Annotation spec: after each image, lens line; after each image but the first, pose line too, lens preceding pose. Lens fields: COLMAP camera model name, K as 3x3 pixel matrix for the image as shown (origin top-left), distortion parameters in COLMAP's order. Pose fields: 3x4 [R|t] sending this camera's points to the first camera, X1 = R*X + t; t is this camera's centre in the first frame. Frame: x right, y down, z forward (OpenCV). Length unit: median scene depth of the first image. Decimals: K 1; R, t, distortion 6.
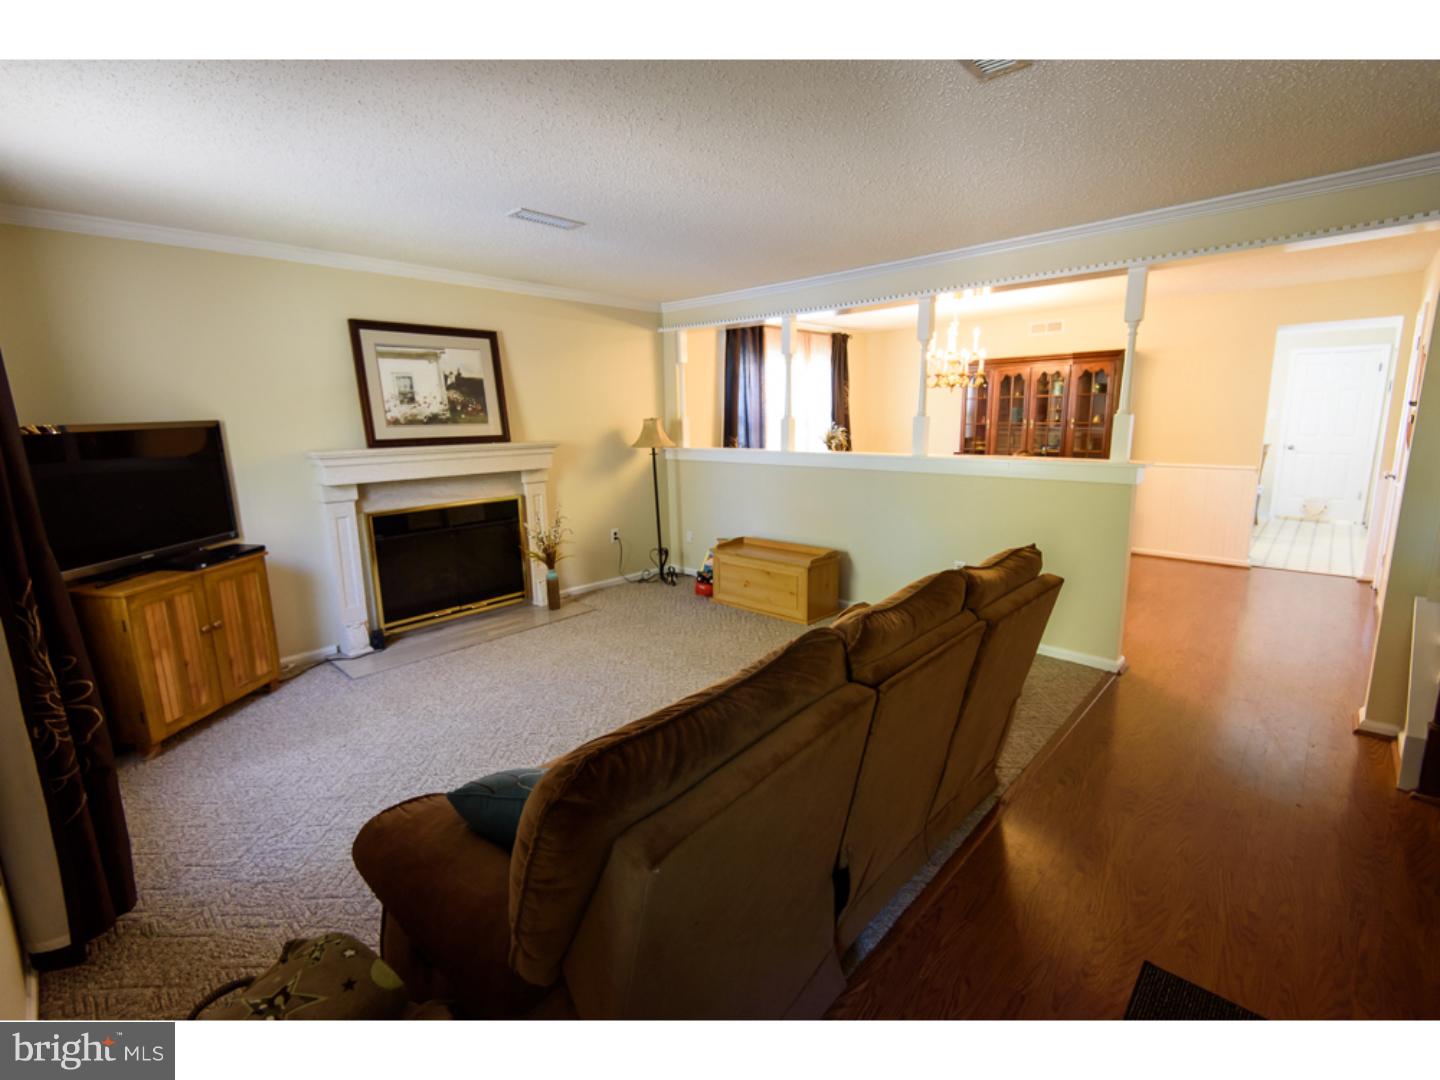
lens RADIAL K [[649.0, 0, 716.4], [0, 649.0, 533.5], [0, 0, 1]] dist [0.010327, -0.006565]
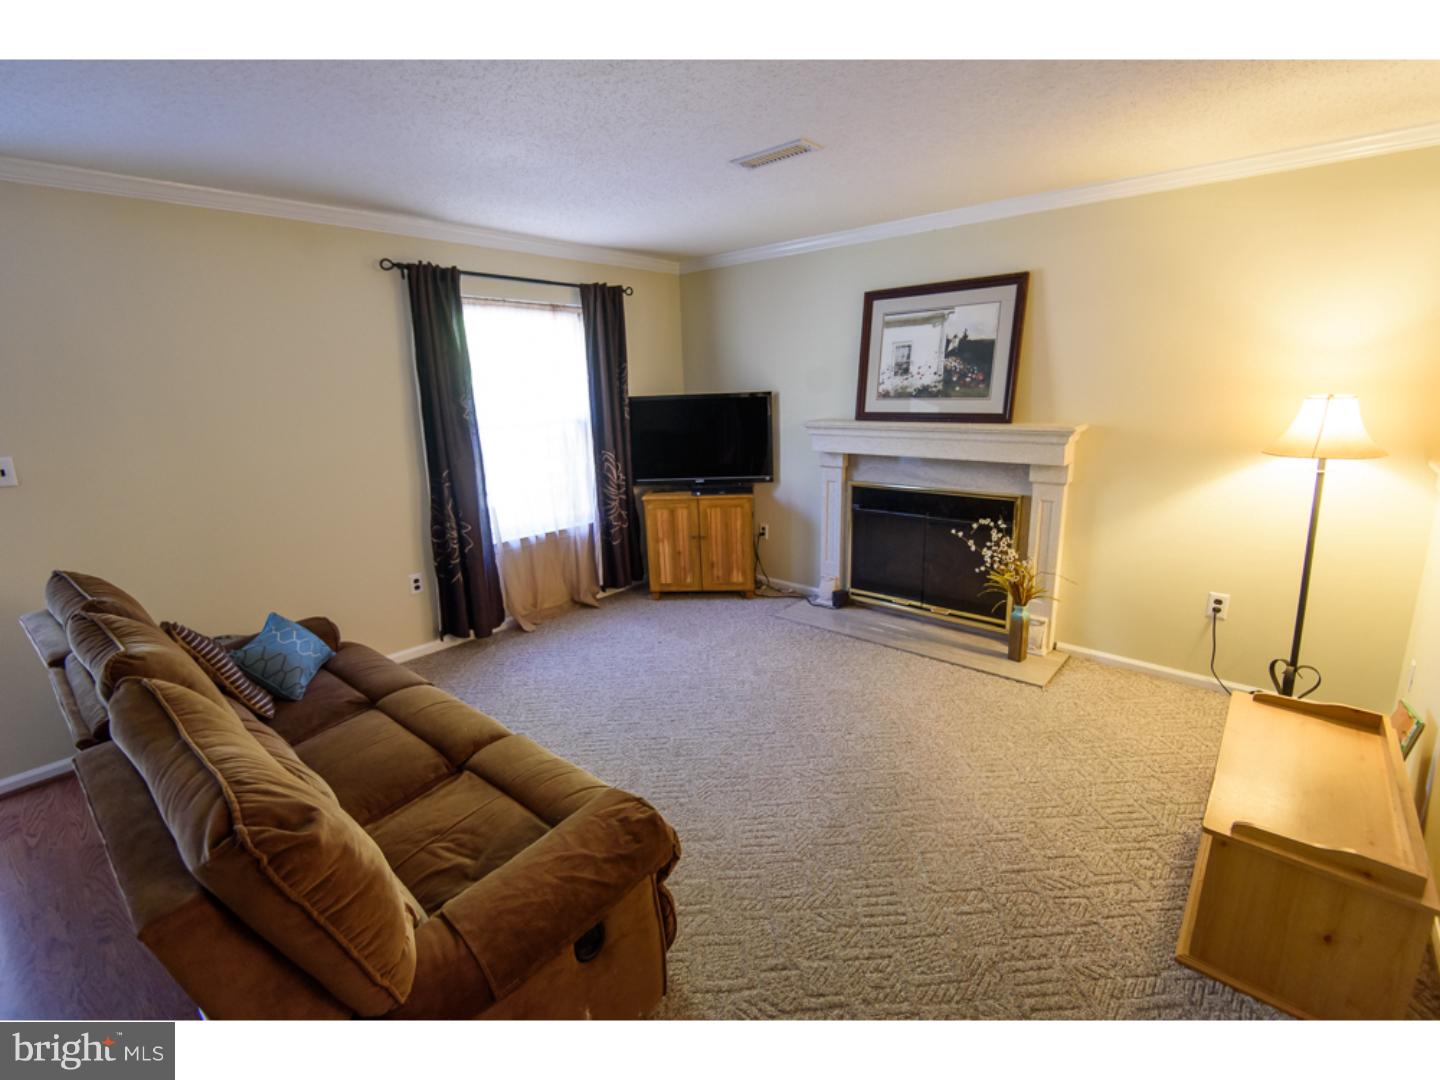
lens RADIAL K [[649.0, 0, 716.4], [0, 649.0, 533.5], [0, 0, 1]] dist [0.010327, -0.006565]
pose [[0.015164, 0.249978, -0.968133, 0.488075], [-0.150912, 0.957725, 0.244927, -0.171606], [0.988431, 0.142389, 0.052247, 0.727077]]
